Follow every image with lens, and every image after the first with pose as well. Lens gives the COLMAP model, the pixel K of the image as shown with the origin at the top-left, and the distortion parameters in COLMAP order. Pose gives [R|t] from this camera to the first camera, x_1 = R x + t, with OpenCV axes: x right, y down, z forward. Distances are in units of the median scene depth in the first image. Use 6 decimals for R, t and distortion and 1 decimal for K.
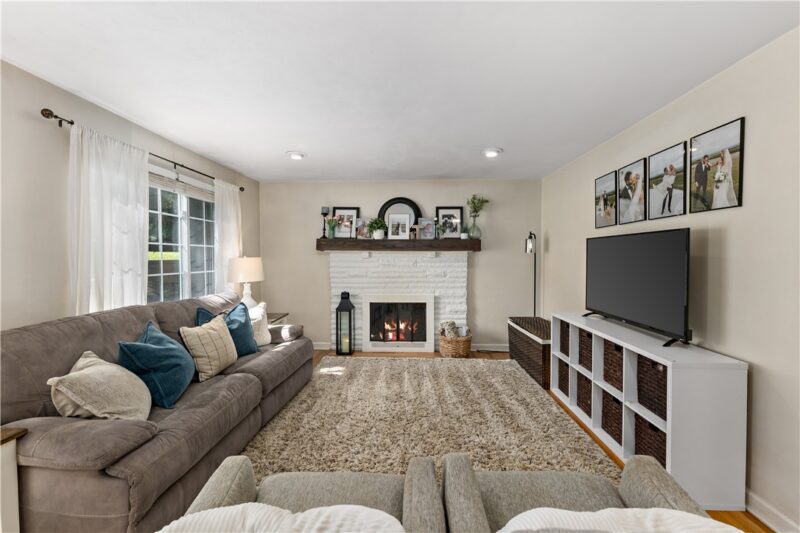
lens RADIAL K [[326.3, 0, 395.3], [0, 326.3, 262.0], [0, 0, 1]] dist [0.000357, -0.000139]
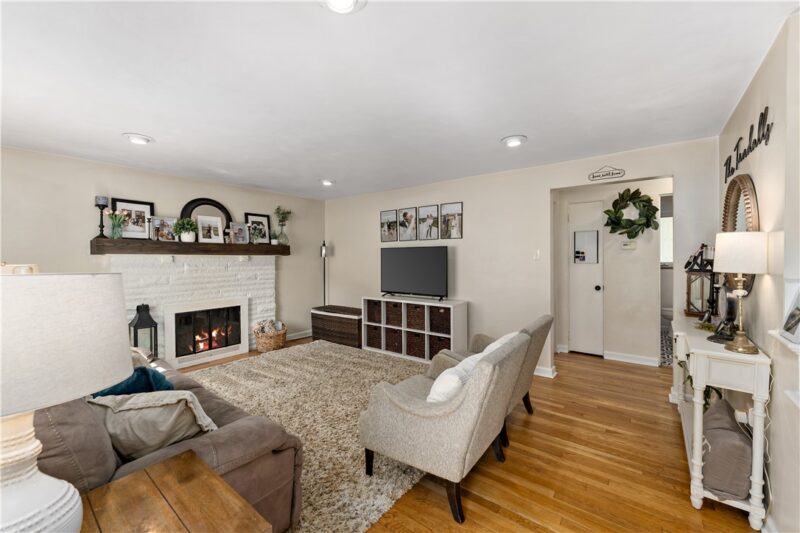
lens RADIAL K [[327.1, 0, 405.3], [0, 327.1, 259.9], [0, 0, 1]] dist [0.000704, 0.000009]
pose [[0.565426, -0.008669, 0.824754, -0.486028], [0.021580, 0.999758, -0.004286, -0.002836], [-0.824517, 0.020222, 0.565476, -0.011959]]
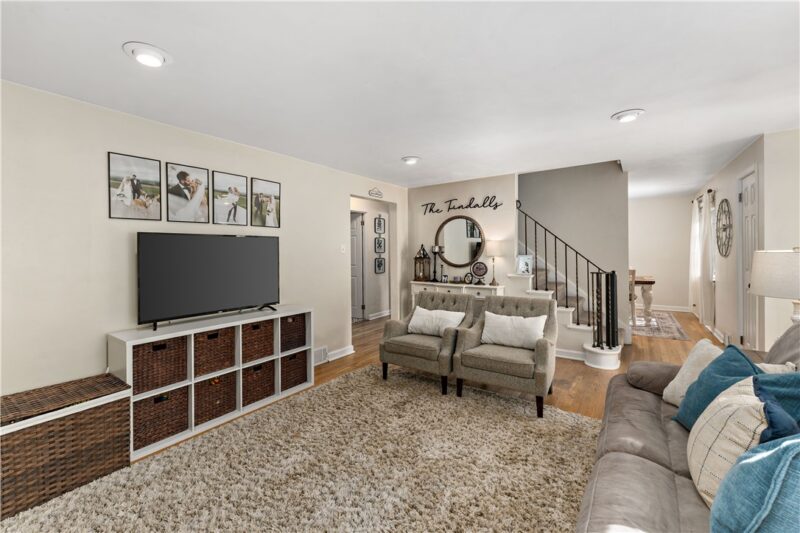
lens RADIAL K [[348.2, 0, 397.6], [0, 348.2, 251.0], [0, 0, 1]] dist [-0.000125, -0.000012]
pose [[-0.852248, 0.012320, 0.522993, -0.258869], [0.022893, 0.999643, 0.013756, -0.017789], [-0.522637, 0.023696, -0.852226, 0.980463]]
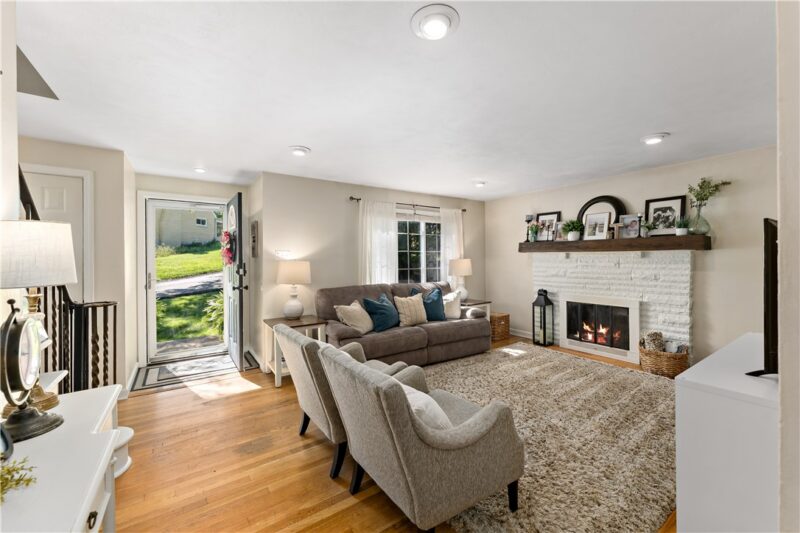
lens RADIAL K [[312.5, 0, 398.9], [0, 312.5, 260.3], [0, 0, 1]] dist [0.000660, 0.000049]
pose [[0.607447, 0.000179, -0.794360, 0.420918], [-0.005212, 0.999979, -0.003761, -0.000777], [0.794343, 0.006425, 0.607435, -0.042562]]
